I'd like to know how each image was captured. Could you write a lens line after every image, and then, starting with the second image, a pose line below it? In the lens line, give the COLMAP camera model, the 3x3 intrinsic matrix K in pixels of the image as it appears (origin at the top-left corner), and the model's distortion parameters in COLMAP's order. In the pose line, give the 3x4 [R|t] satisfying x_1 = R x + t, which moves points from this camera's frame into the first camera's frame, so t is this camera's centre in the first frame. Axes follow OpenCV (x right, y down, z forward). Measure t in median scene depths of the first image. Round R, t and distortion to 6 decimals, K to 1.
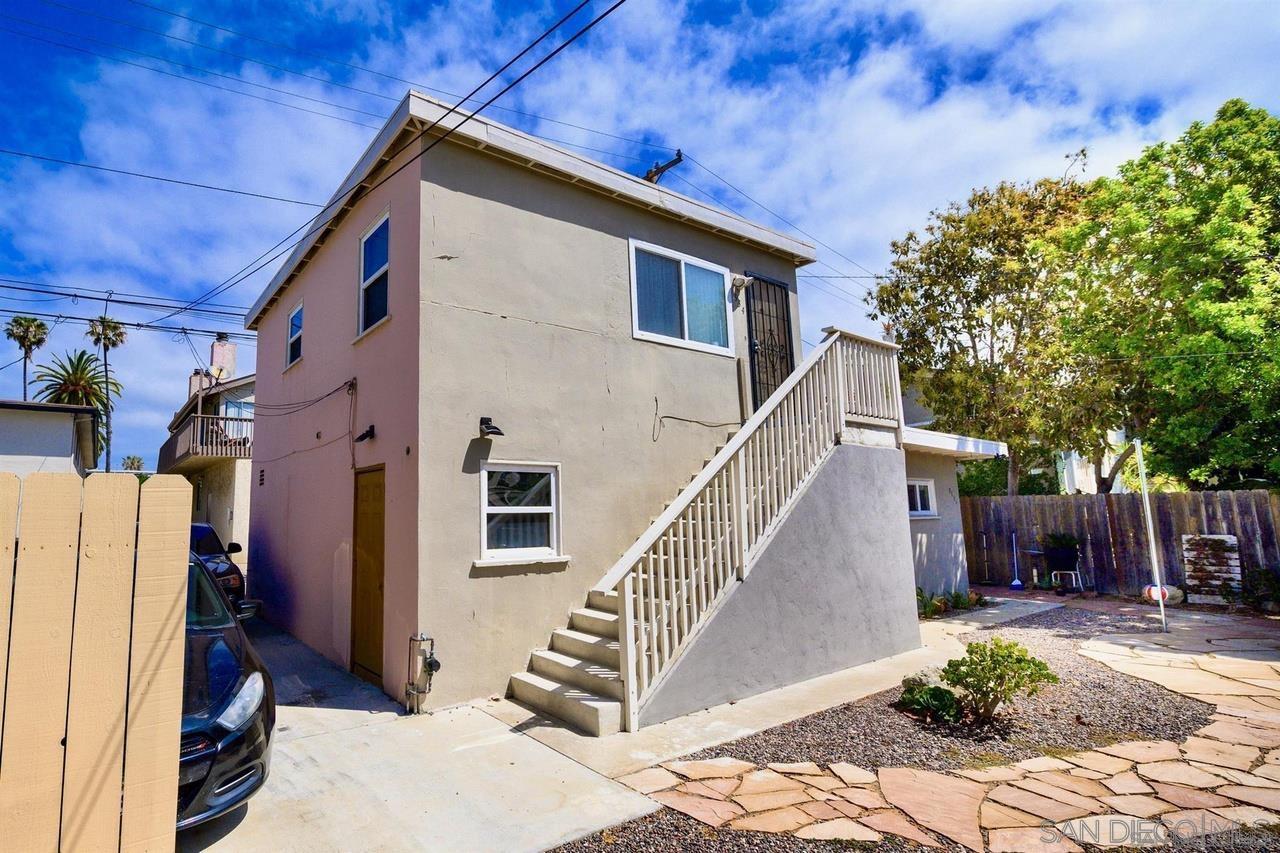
lens RADIAL K [[628.5, 0, 499.4], [0, 628.5, 430.2], [0, 0, 1]] dist [-0.001571, -0.004046]
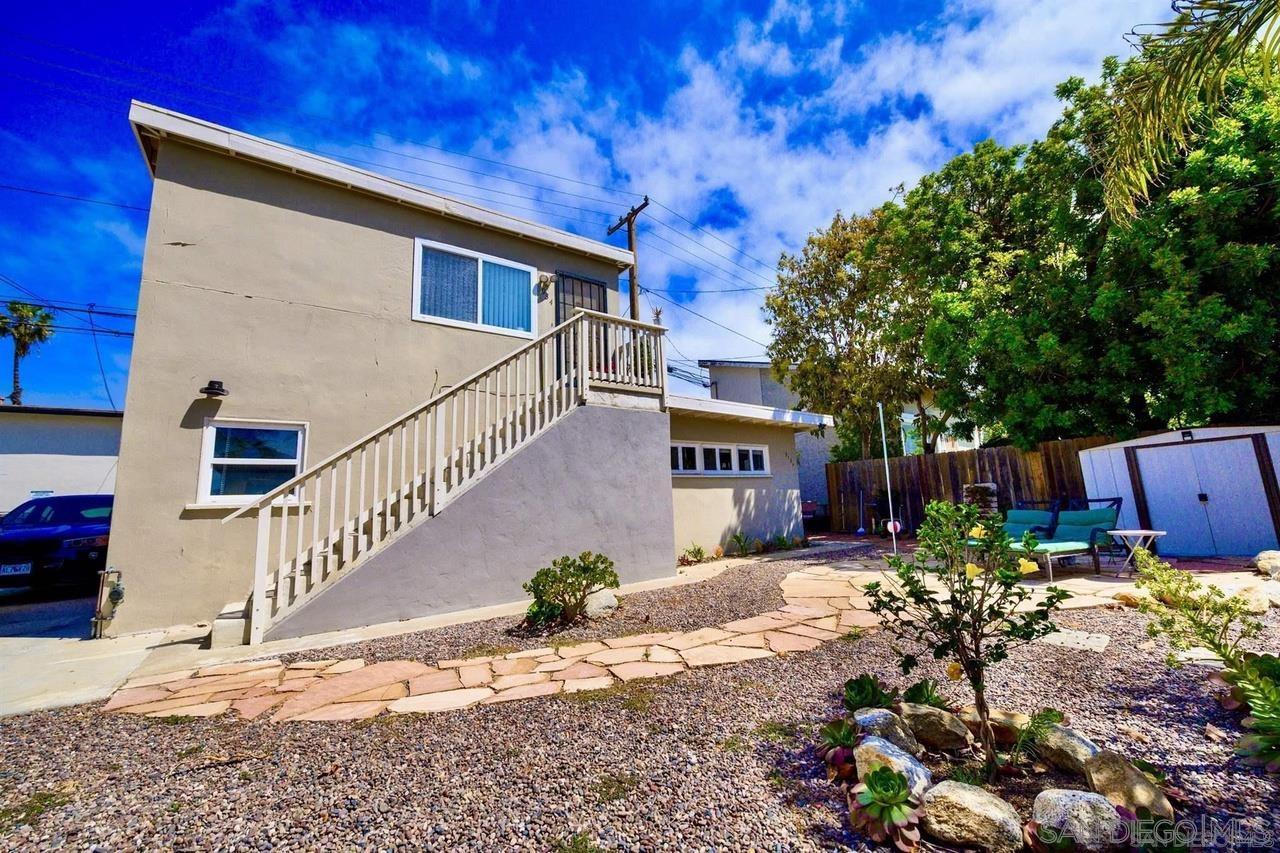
lens RADIAL K [[506.4, 0, 642.8], [0, 506.4, 422.5], [0, 0, 1]] dist [-0.010433, -0.000676]
pose [[0.998314, -0.022306, 0.053585, 0.643407], [0.023939, 0.999262, -0.030037, 0.092877], [-0.052876, 0.031269, 0.998111, 0.037419]]
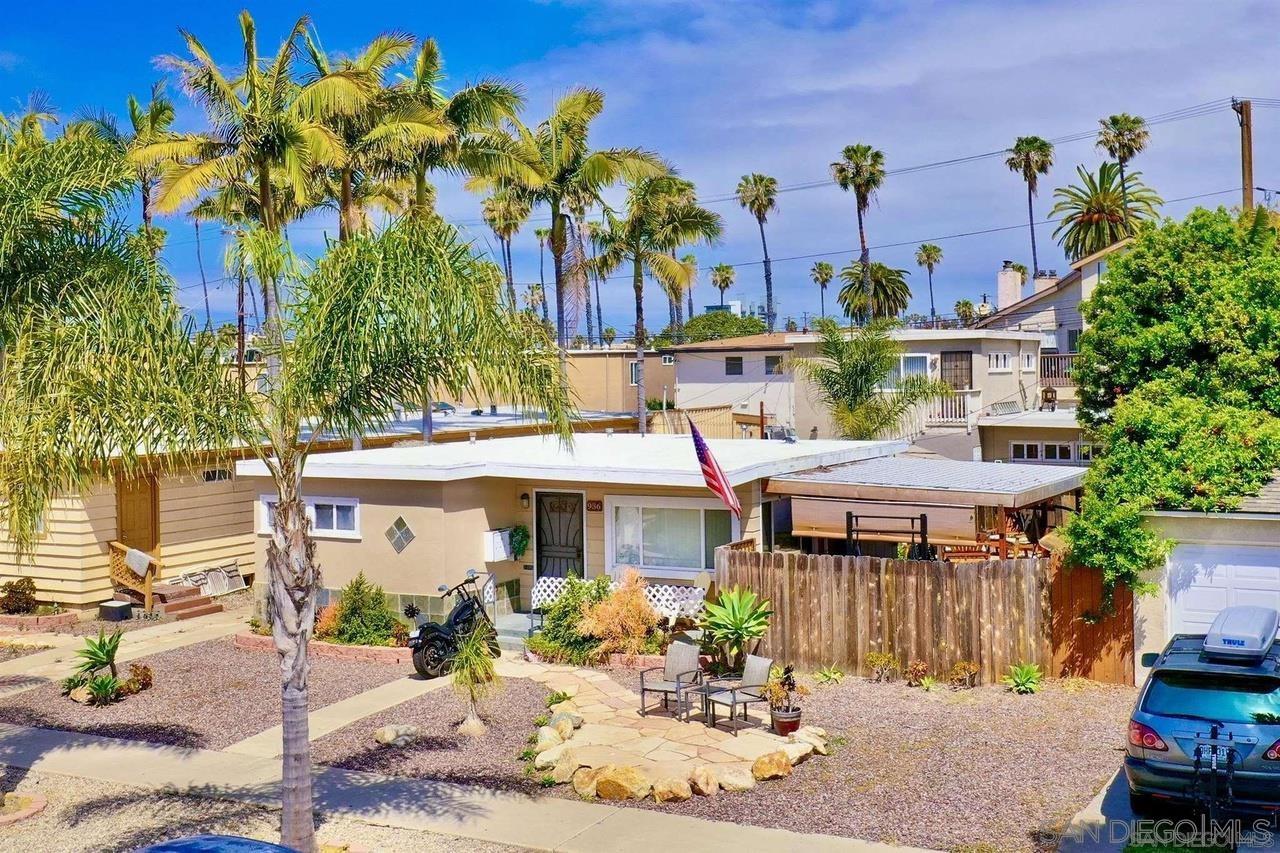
lens RADIAL K [[1478.3, 0, 612.4], [0, 1478.3, 383.9], [0, 0, 1]] dist [0.036665, 0.000000]
pose [[0.473106, 0.014851, -0.880880, 5.849712], [0.130482, 0.987650, 0.086731, -0.976394], [0.871289, -0.155972, 0.465326, -3.271077]]
